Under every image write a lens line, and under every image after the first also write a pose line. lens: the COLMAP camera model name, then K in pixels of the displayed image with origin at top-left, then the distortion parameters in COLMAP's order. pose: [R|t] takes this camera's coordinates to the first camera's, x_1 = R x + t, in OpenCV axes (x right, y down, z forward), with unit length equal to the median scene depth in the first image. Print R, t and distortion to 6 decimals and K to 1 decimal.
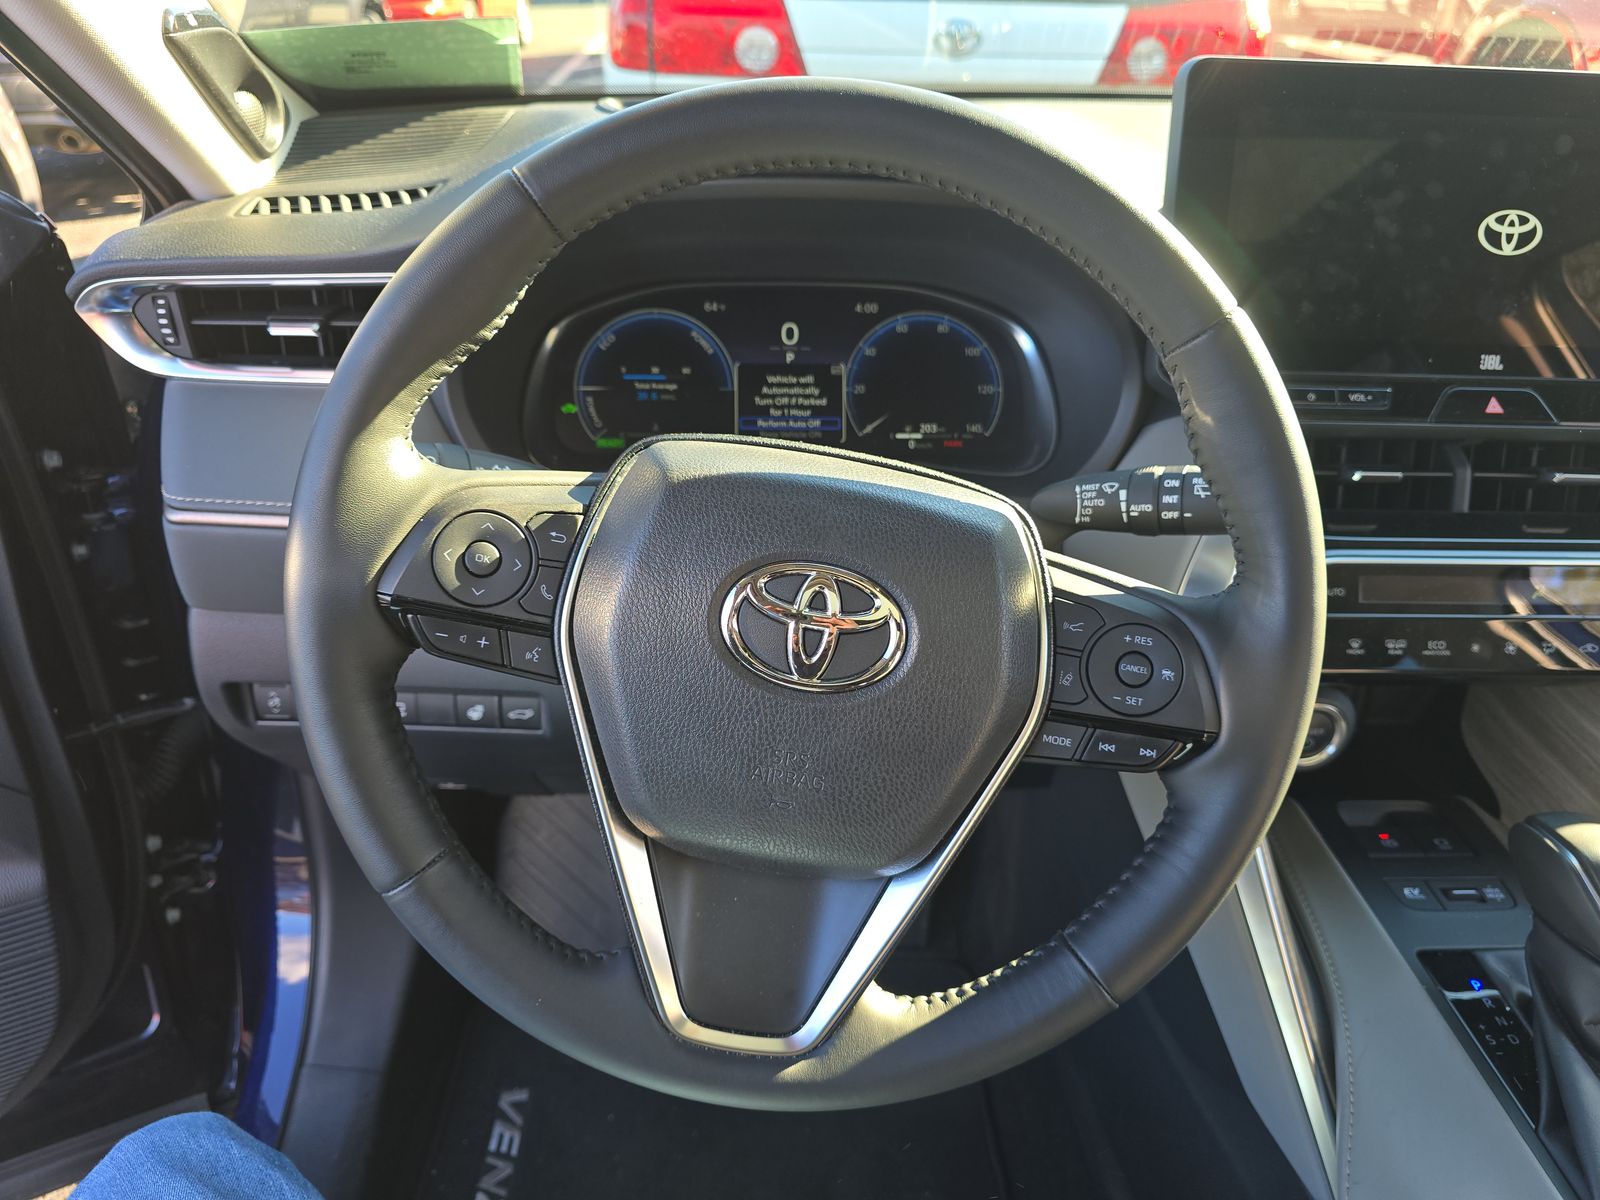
lens RADIAL K [[1094.6, 0, 822.3], [0, 1094.6, 652.3], [0, 0, 1]] dist [0.014766, -0.067363]
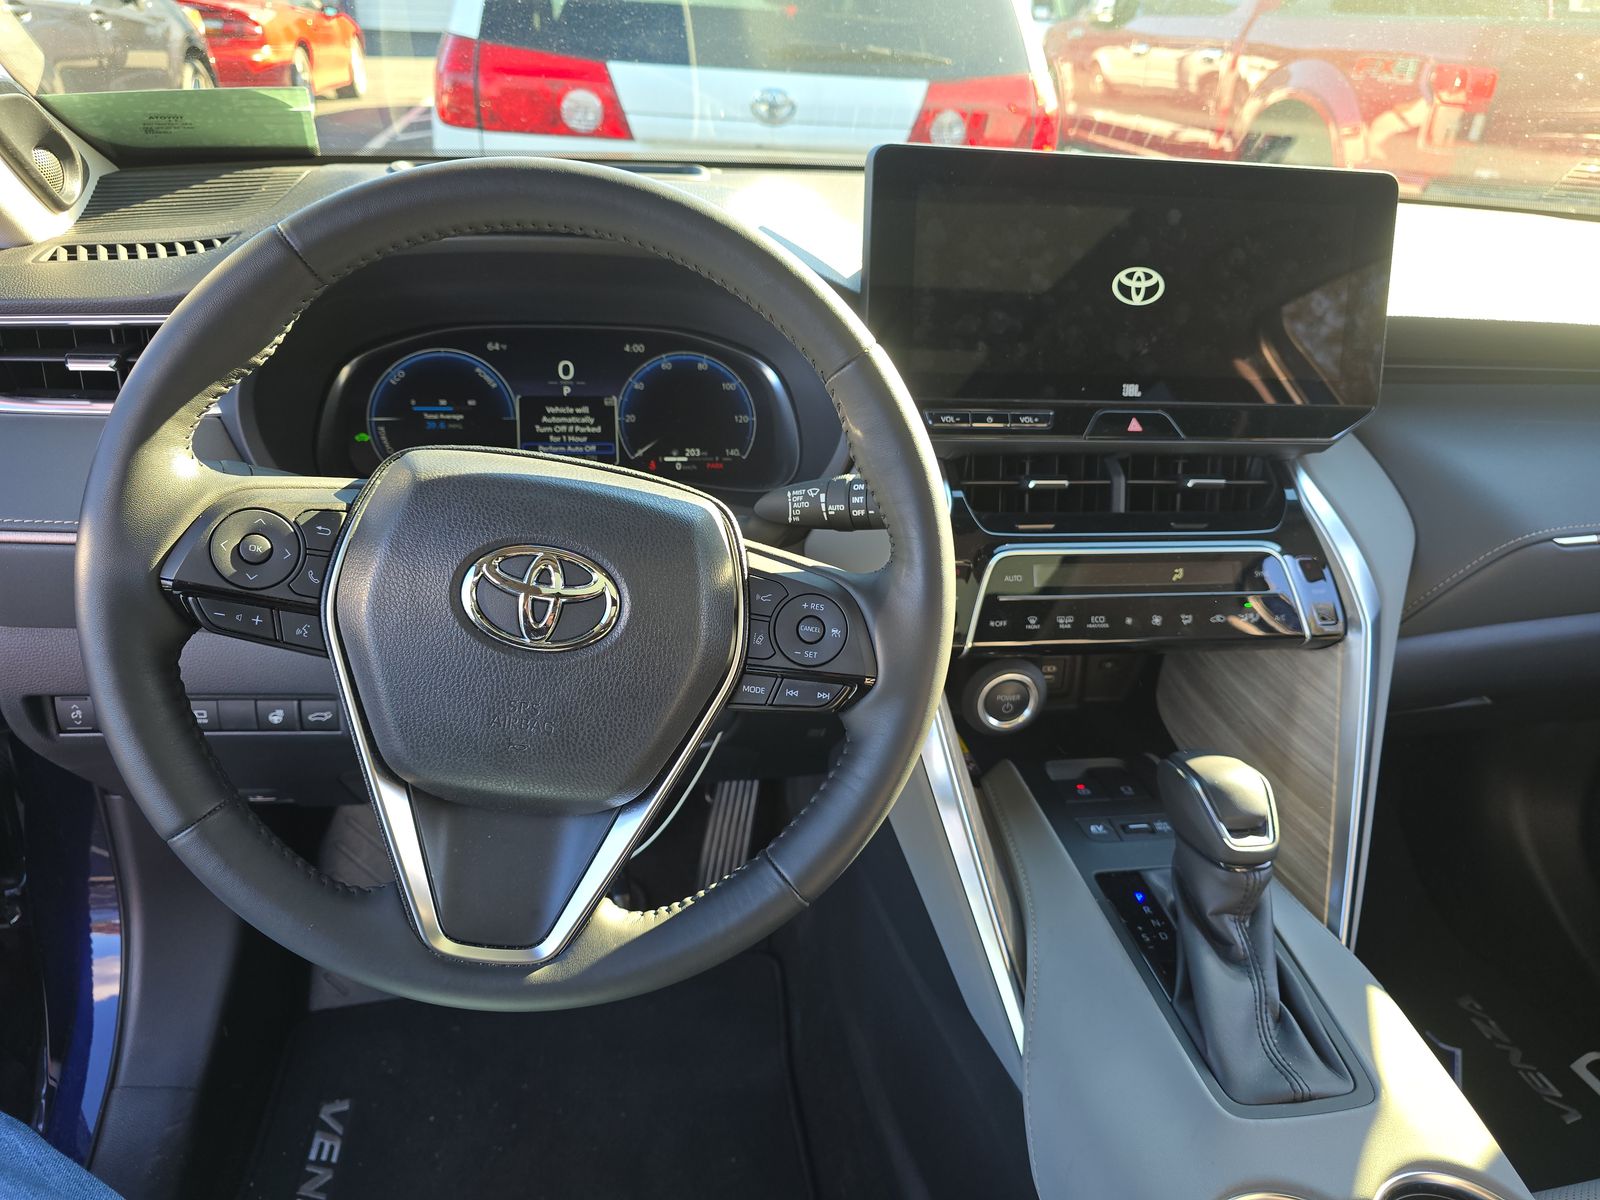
lens RADIAL K [[1059.7, 0, 802.6], [0, 1059.7, 630.7], [0, 0, 1]] dist [-0.009909, -0.017182]
pose [[0.990664, -0.029424, 0.133113, 0.075793], [0.036037, 0.998219, -0.047547, 0.048611], [-0.131477, 0.051900, 0.989960, -0.125881]]
